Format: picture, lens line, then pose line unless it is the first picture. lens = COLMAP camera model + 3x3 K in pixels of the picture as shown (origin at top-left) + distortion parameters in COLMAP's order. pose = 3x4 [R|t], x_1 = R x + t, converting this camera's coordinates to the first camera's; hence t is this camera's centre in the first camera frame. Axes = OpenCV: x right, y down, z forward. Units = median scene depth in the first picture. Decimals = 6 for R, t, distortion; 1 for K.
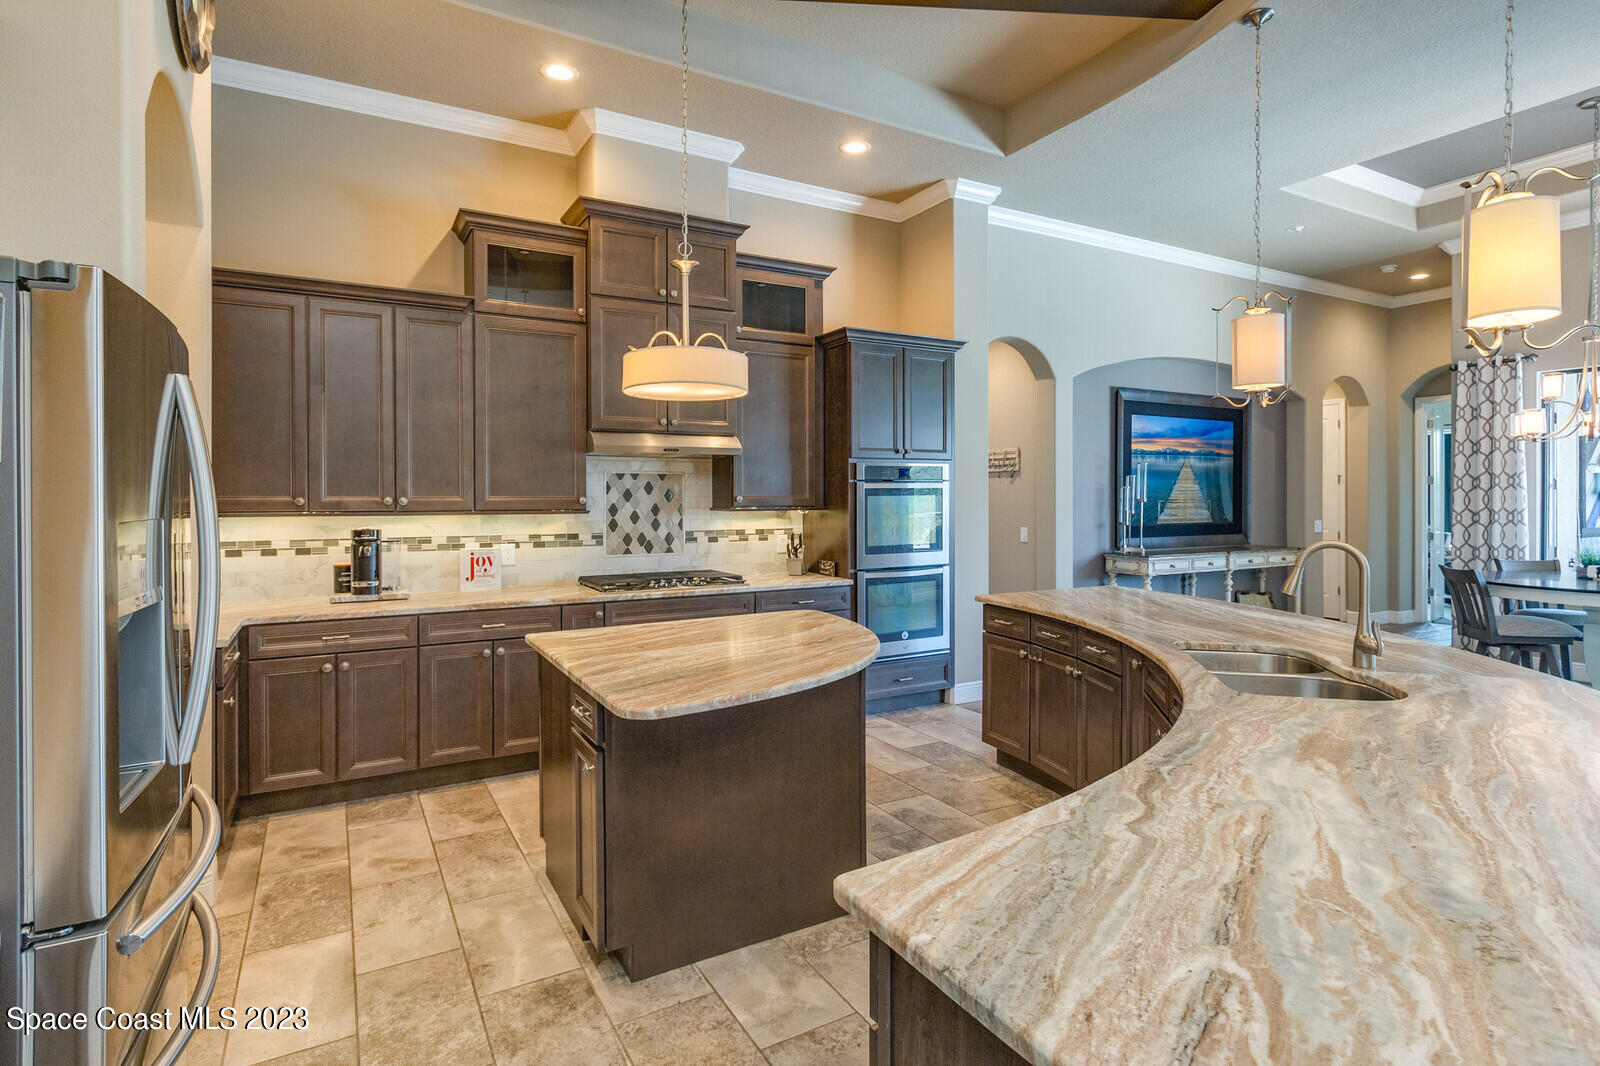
lens RADIAL K [[809.7, 0, 788.4], [0, 809.7, 505.9], [0, 0, 1]] dist [0.010337, -0.000548]
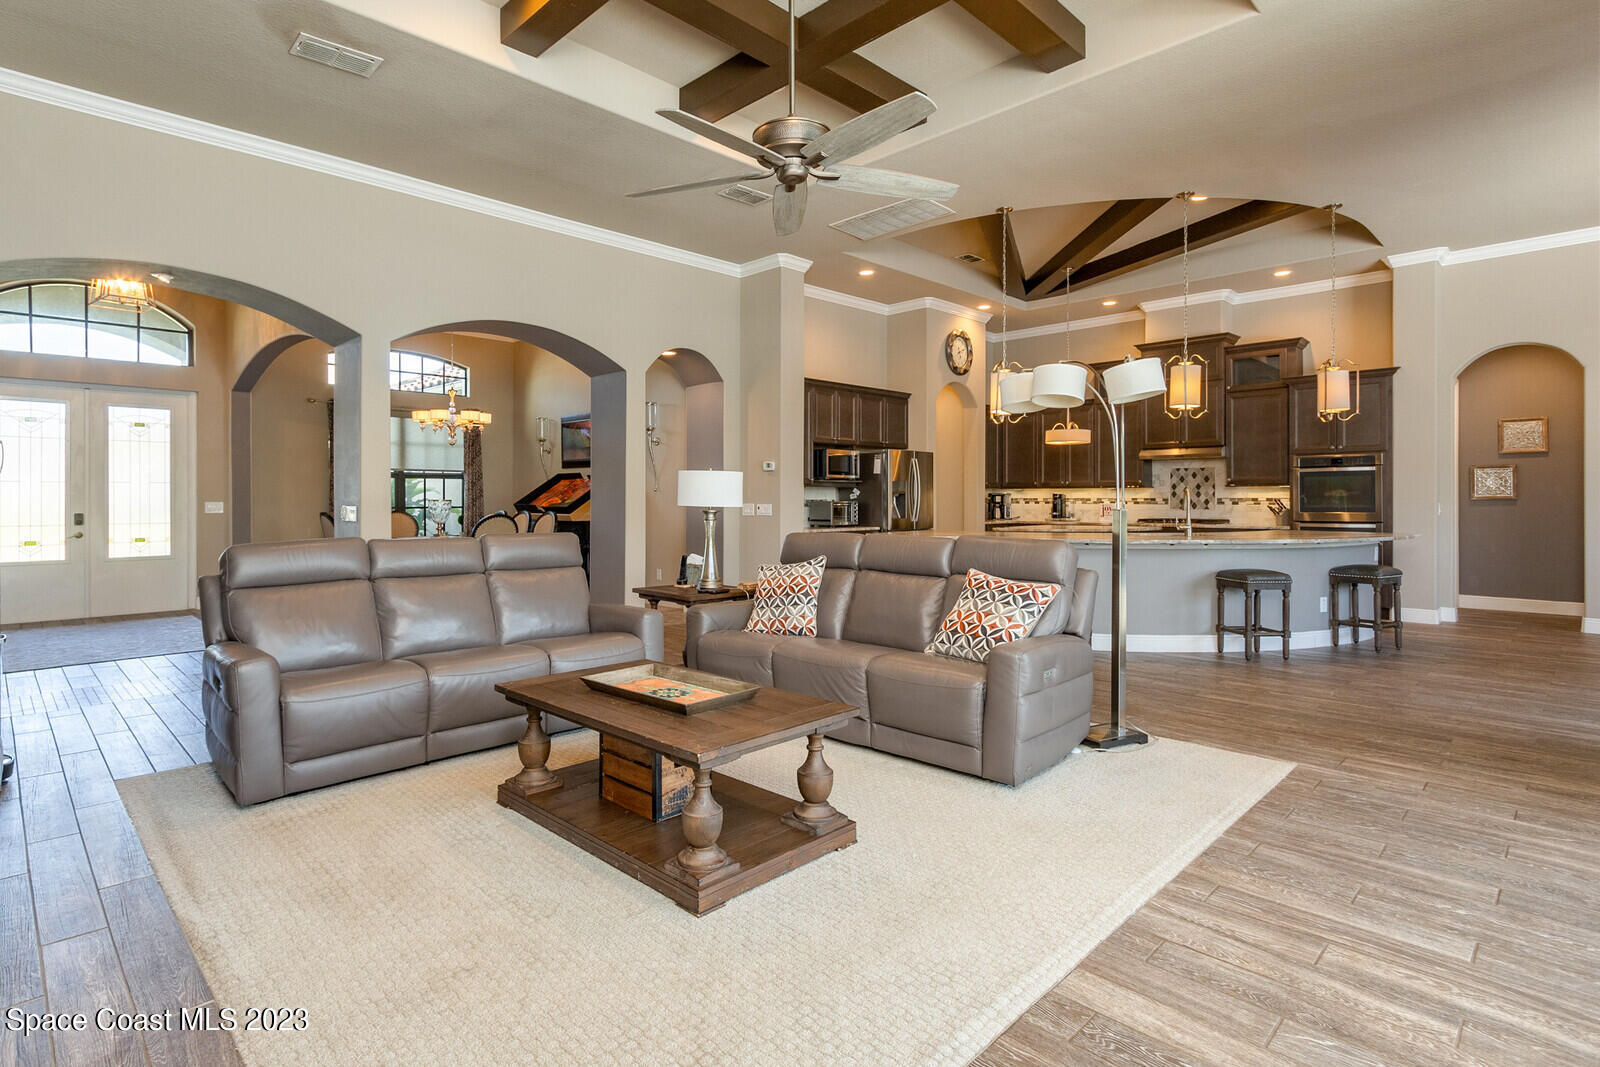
lens RADIAL K [[809.7, 0, 759.5], [0, 809.7, 505.7], [0, 0, 1]] dist [0.010337, -0.000548]
pose [[0.260523, 0.013236, -0.965377, 1.422176], [-0.005488, 0.999910, 0.012228, 0.032259], [0.965452, 0.002113, 0.260572, -0.498085]]
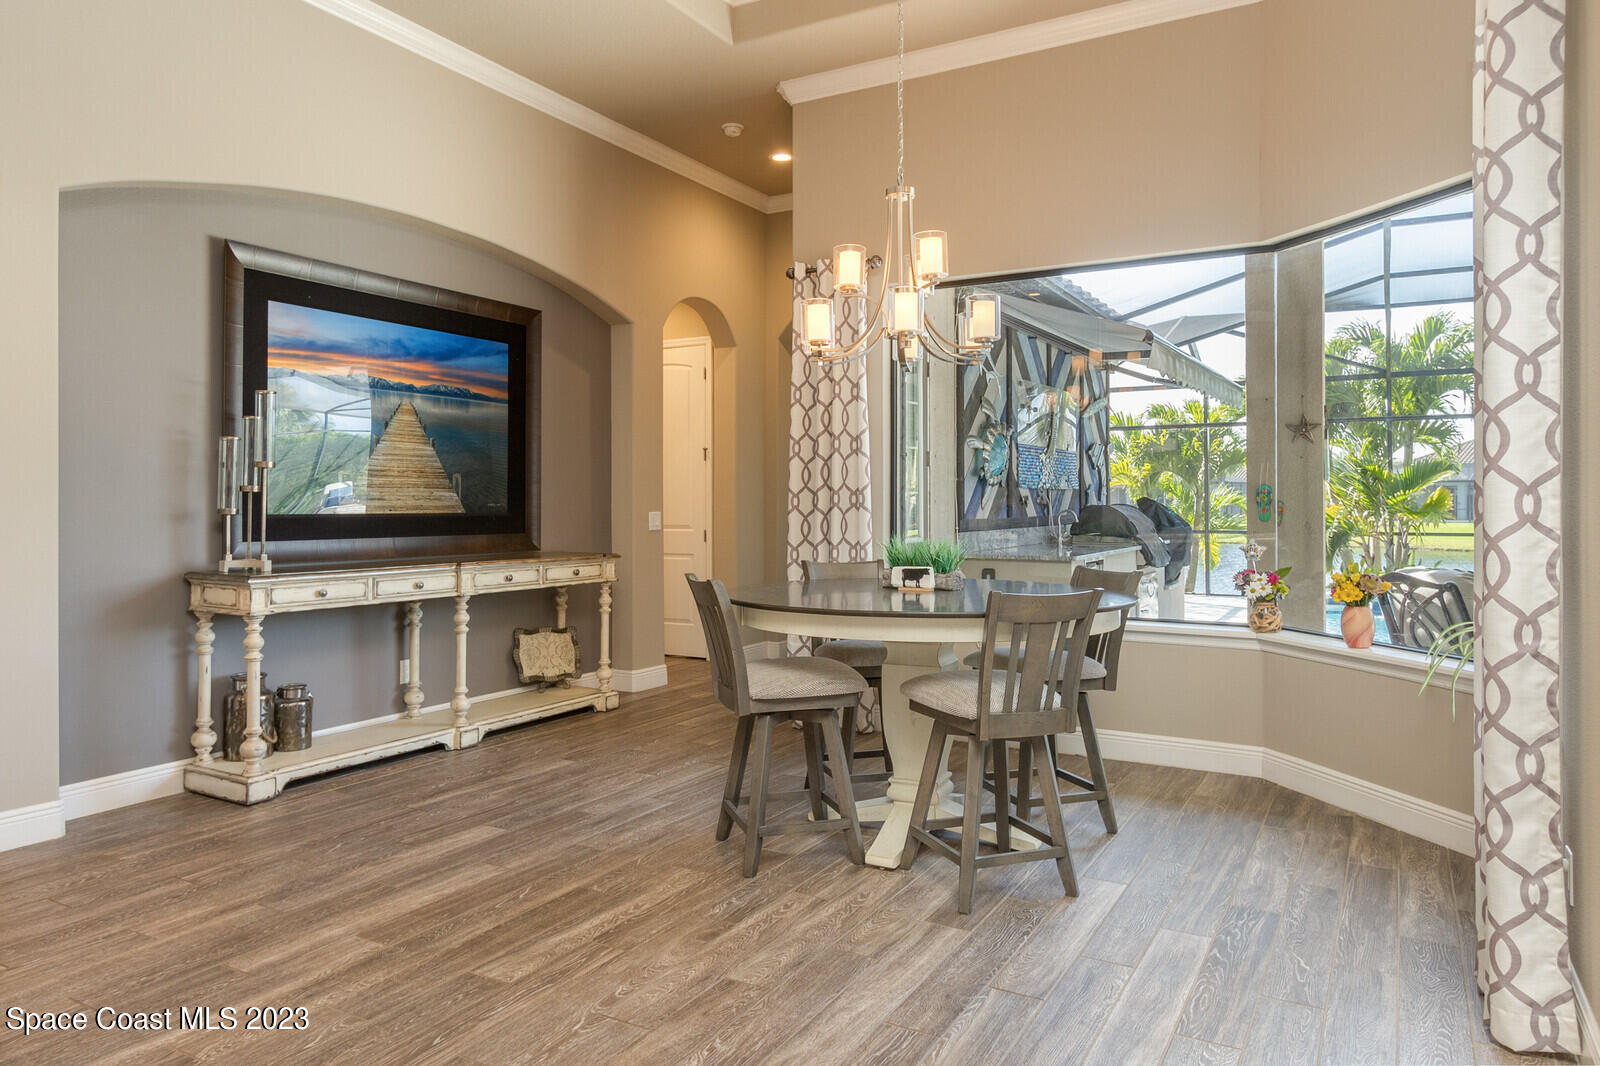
lens RADIAL K [[1064.8, 0, 793.9], [0, 1064.8, 530.0], [0, 0, 1]] dist [-0.014966, -0.004497]
pose [[0.855095, -0.010972, 0.518356, 0.515902], [0.004103, 0.999888, 0.014396, 0.034711], [-0.518456, -0.010183, 0.855044, 0.366592]]
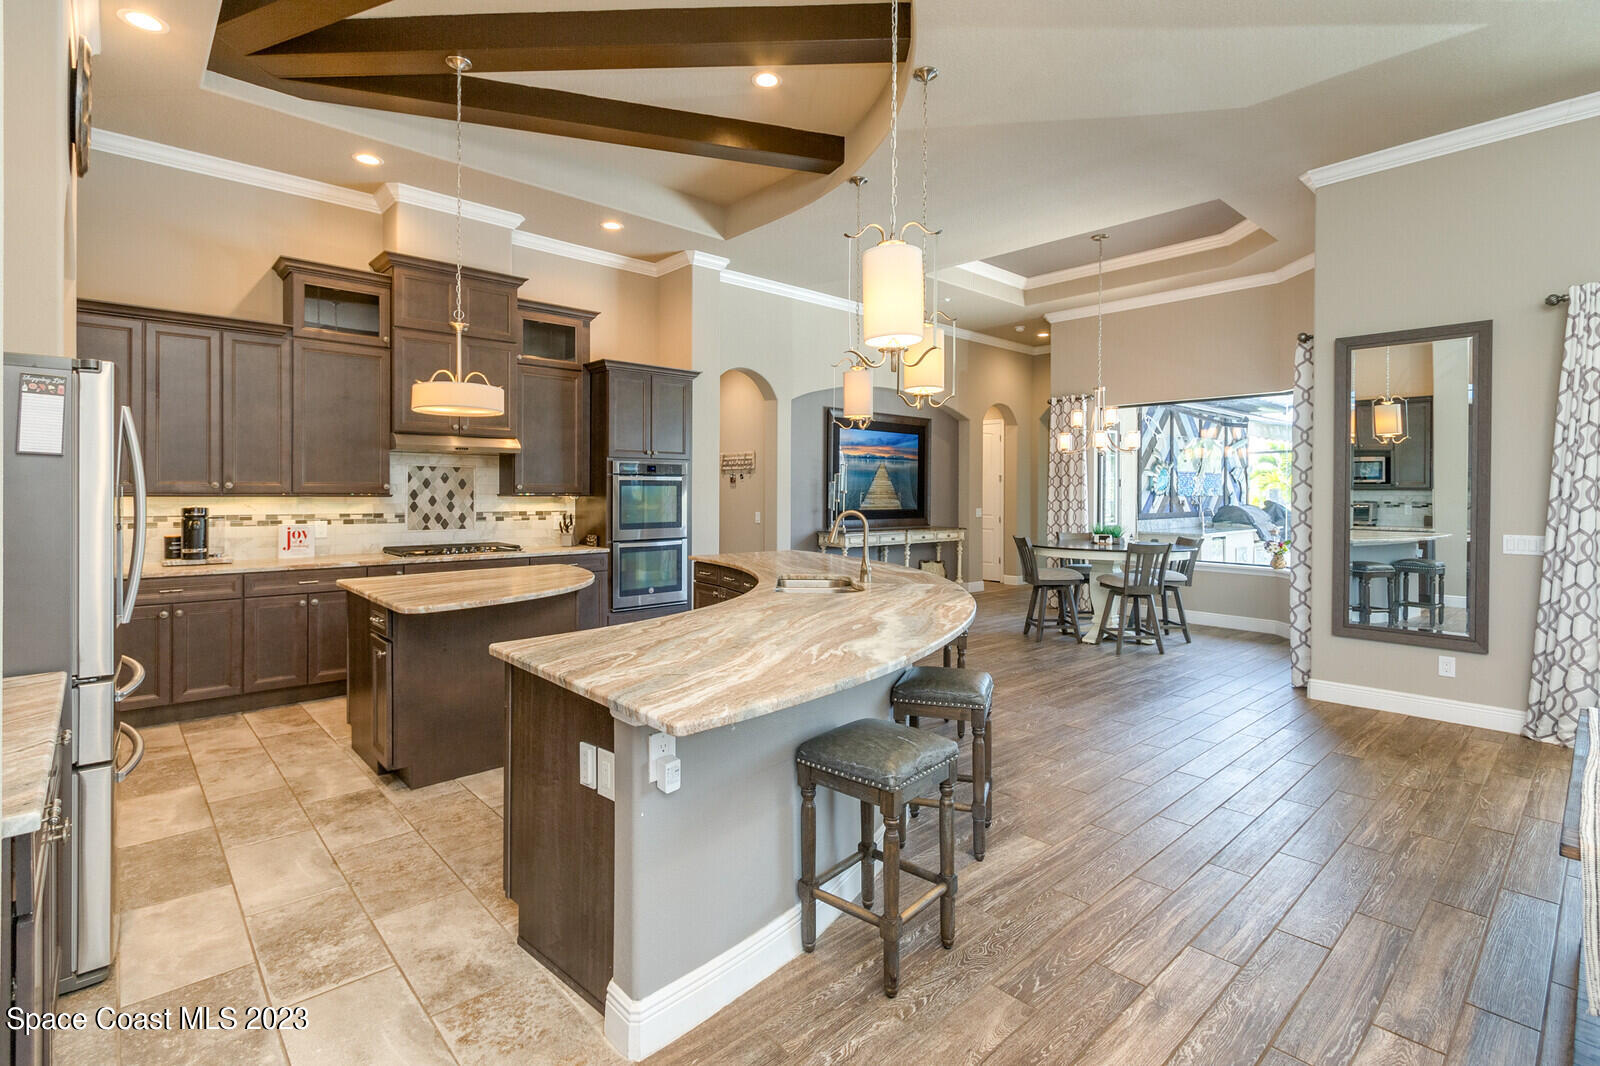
lens RADIAL K [[749.8, 0, 787.7], [0, 749.8, 498.9], [0, 0, 1]] dist [0.009588, -0.001426]
pose [[0.974136, 0.005102, 0.225904, 0.085697], [-0.004681, 0.999986, -0.002400, 0.011122], [-0.225913, 0.001280, 0.974147, -0.269882]]
